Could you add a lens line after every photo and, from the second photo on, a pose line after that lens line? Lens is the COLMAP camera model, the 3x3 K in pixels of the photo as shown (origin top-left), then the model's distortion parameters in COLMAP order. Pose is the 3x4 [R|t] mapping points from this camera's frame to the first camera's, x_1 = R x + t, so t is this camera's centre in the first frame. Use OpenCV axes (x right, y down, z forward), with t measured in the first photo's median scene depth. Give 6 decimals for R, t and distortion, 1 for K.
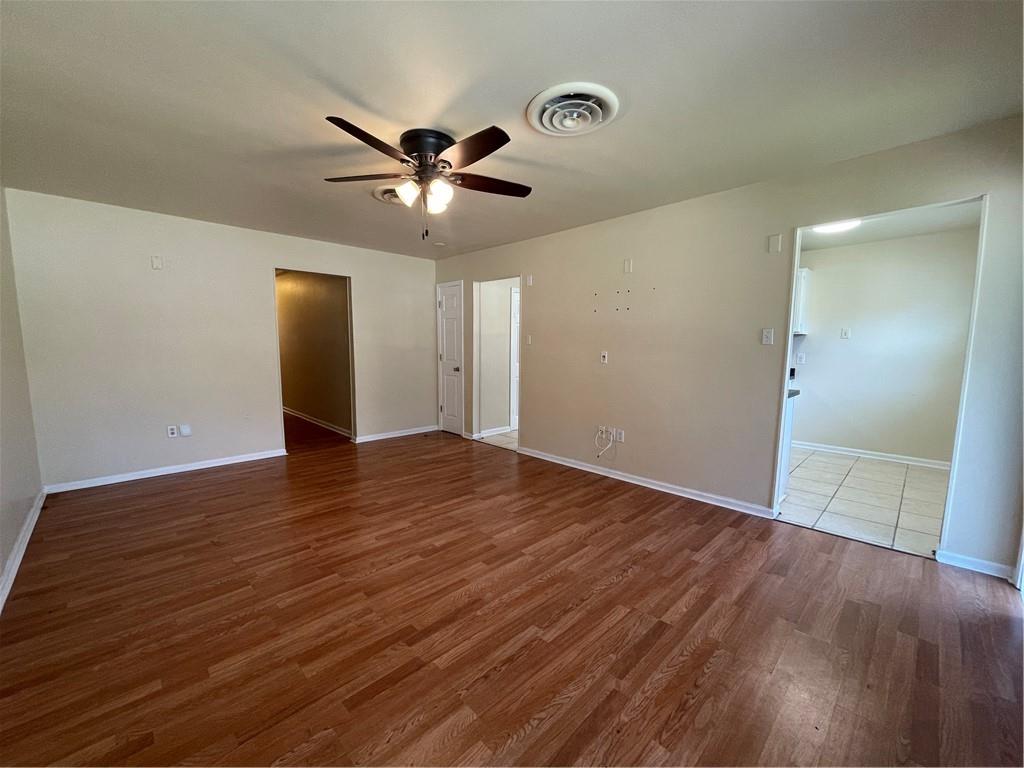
lens RADIAL K [[413.4, 0, 511.3], [0, 413.4, 389.9], [0, 0, 1]] dist [-0.000508, 0.000455]
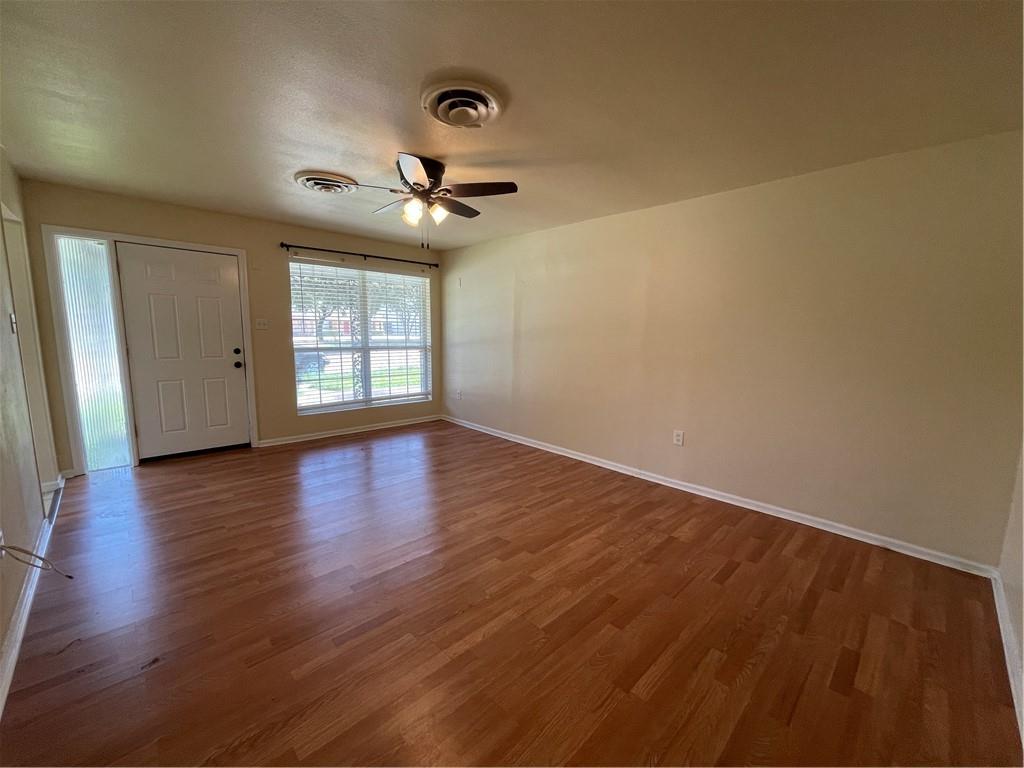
lens RADIAL K [[413.4, 0, 511.3], [0, 413.4, 389.9], [0, 0, 1]] dist [-0.000508, 0.000455]
pose [[-0.999681, -0.024878, 0.004379, -0.450796], [-0.023001, 0.968128, 0.249396, -0.271404], [-0.010444, 0.249216, -0.968392, 2.154952]]
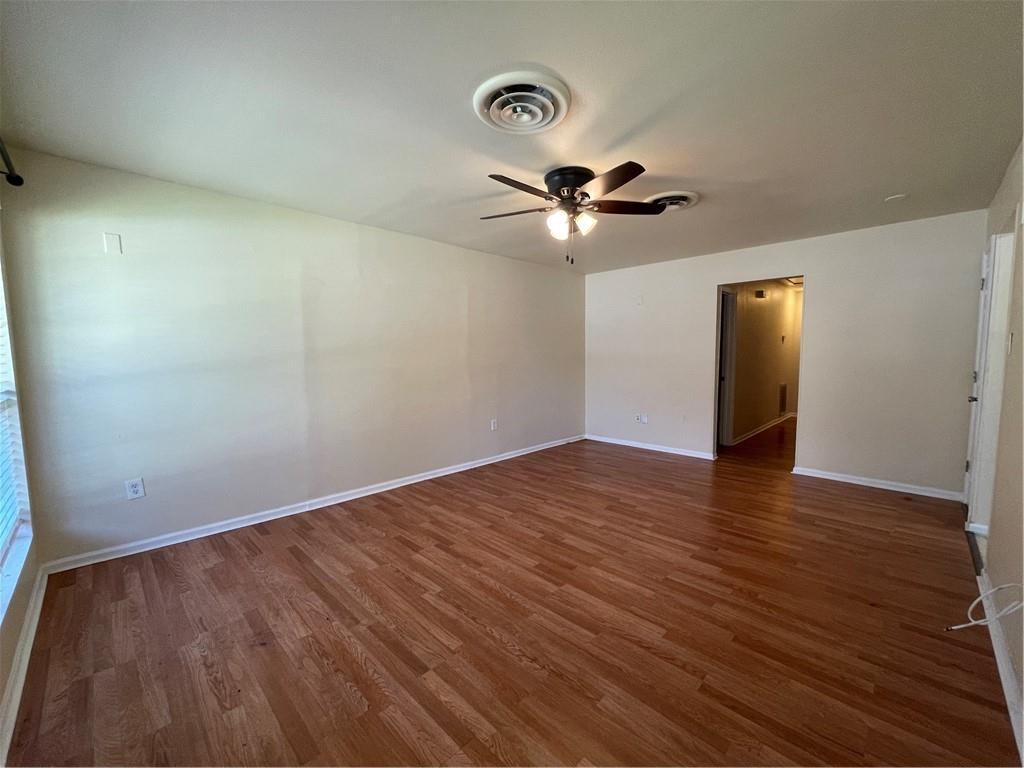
lens RADIAL K [[413.4, 0, 511.3], [0, 413.4, 389.9], [0, 0, 1]] dist [-0.000508, 0.000455]
pose [[0.015732, 0.078811, -0.996765, 0.907805], [-0.101549, 0.991860, 0.076820, -0.092125], [0.994706, 0.100012, 0.023607, 0.828959]]
